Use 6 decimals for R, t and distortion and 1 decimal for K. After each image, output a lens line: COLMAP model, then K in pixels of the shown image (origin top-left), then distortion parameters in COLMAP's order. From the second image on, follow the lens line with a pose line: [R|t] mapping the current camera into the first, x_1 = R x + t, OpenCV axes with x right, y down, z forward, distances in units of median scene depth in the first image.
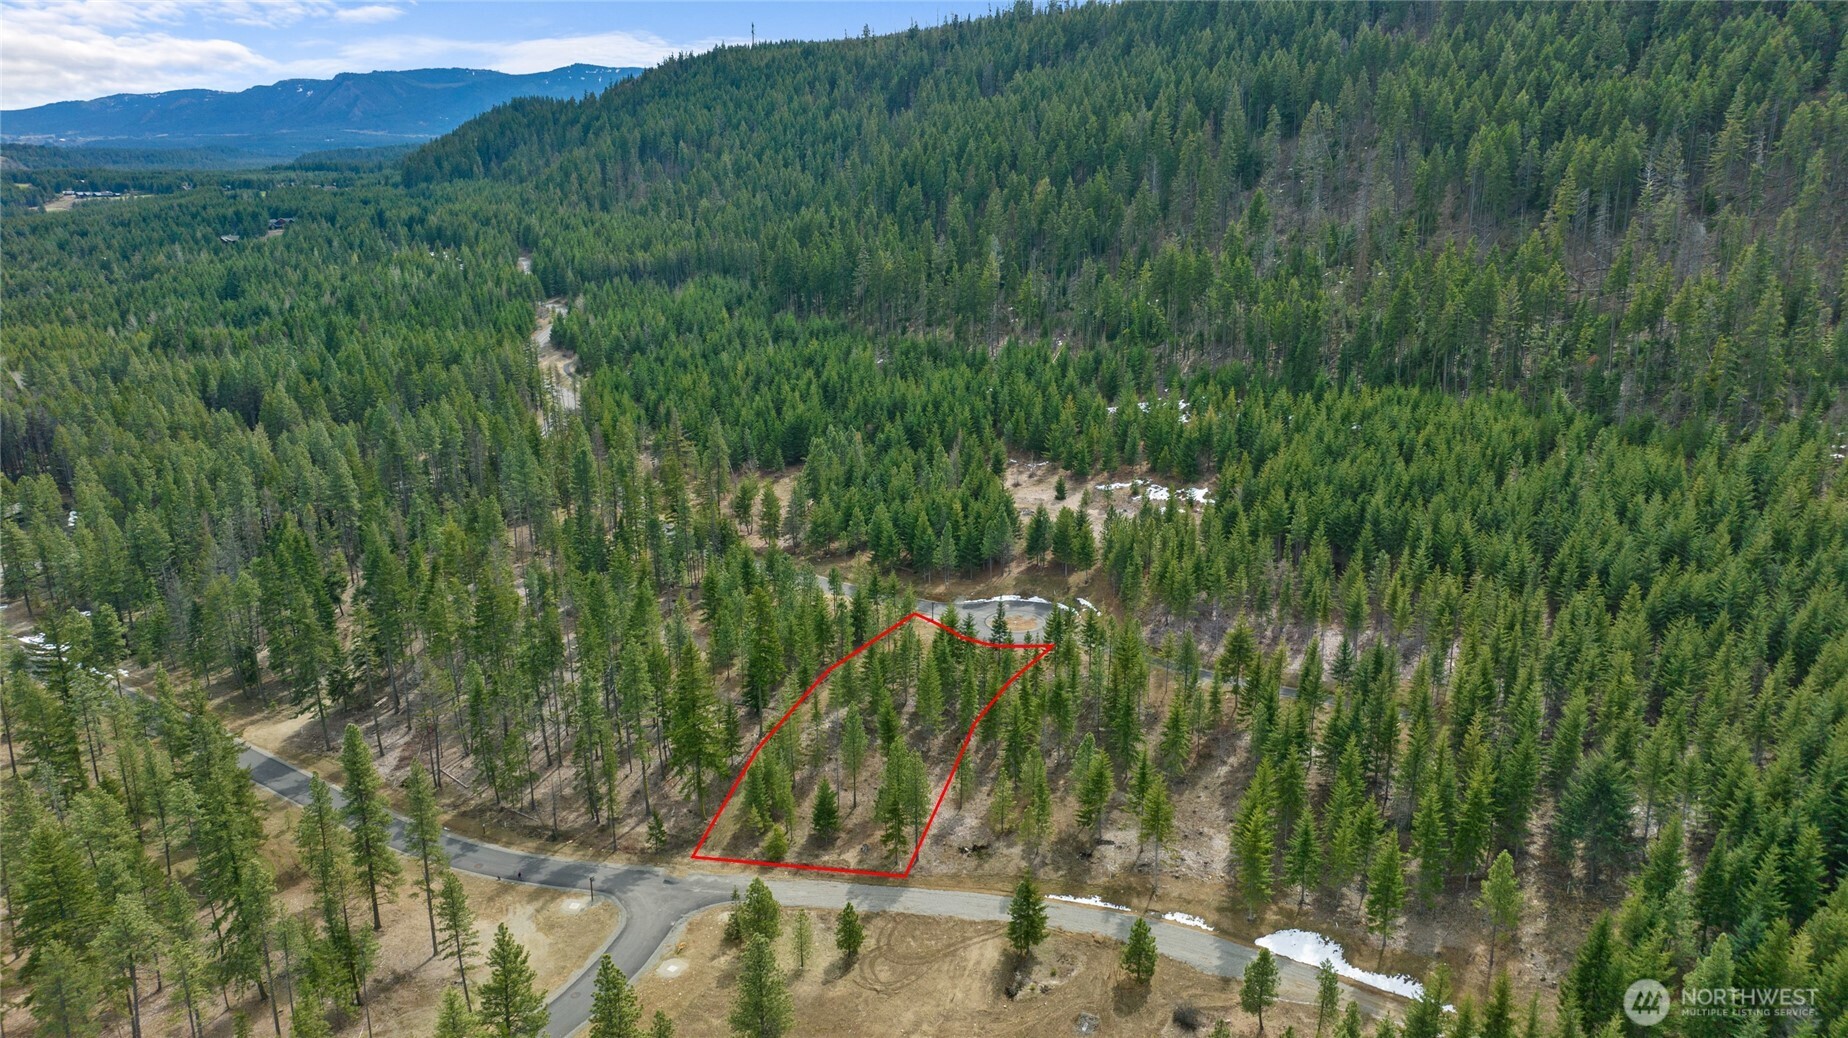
lens RADIAL K [[1486.3, 0, 924.0], [0, 1486.3, 519.0], [0, 0, 1]] dist [-0.014284, -0.002882]
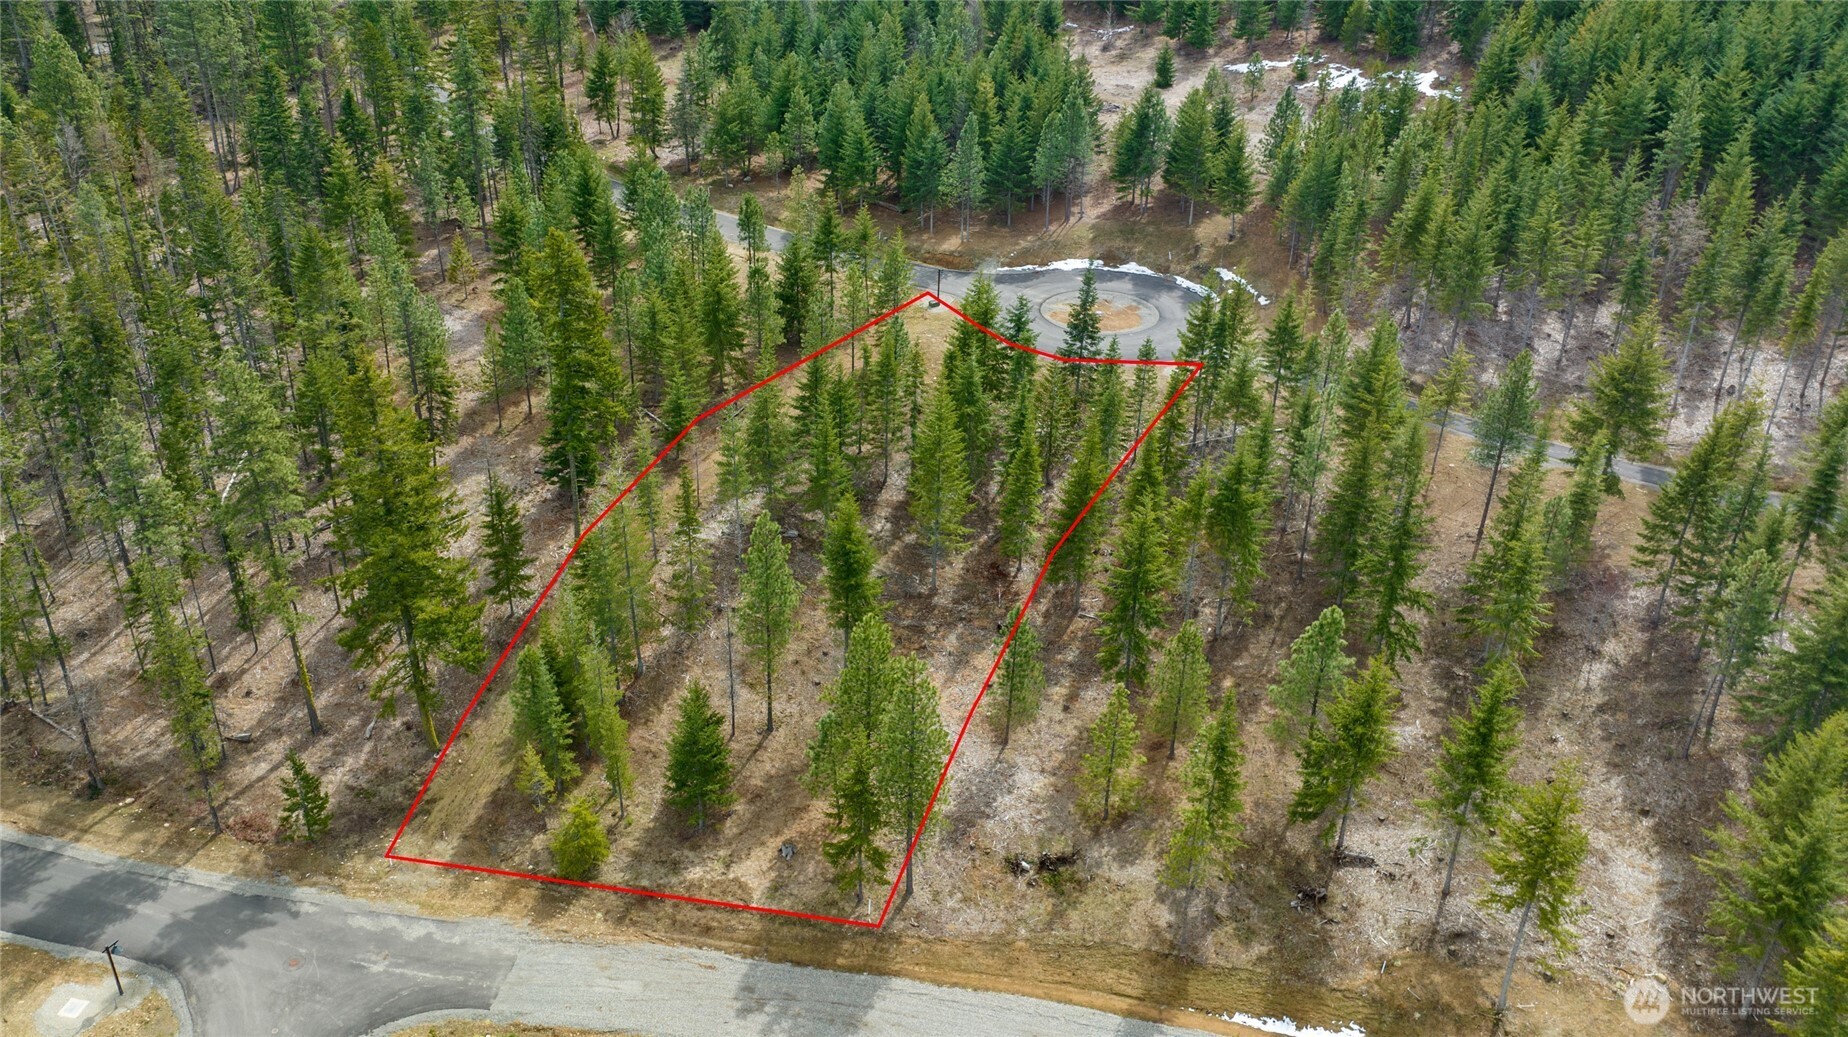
lens RADIAL K [[1486.3, 0, 924.0], [0, 1486.3, 518.5], [0, 0, 1]] dist [-0.014284, -0.002882]
pose [[0.999535, 0.020302, 0.022762, -0.010492], [-0.024956, 0.973425, 0.227642, 0.025393], [-0.017536, -0.228105, 0.973479, 0.529307]]
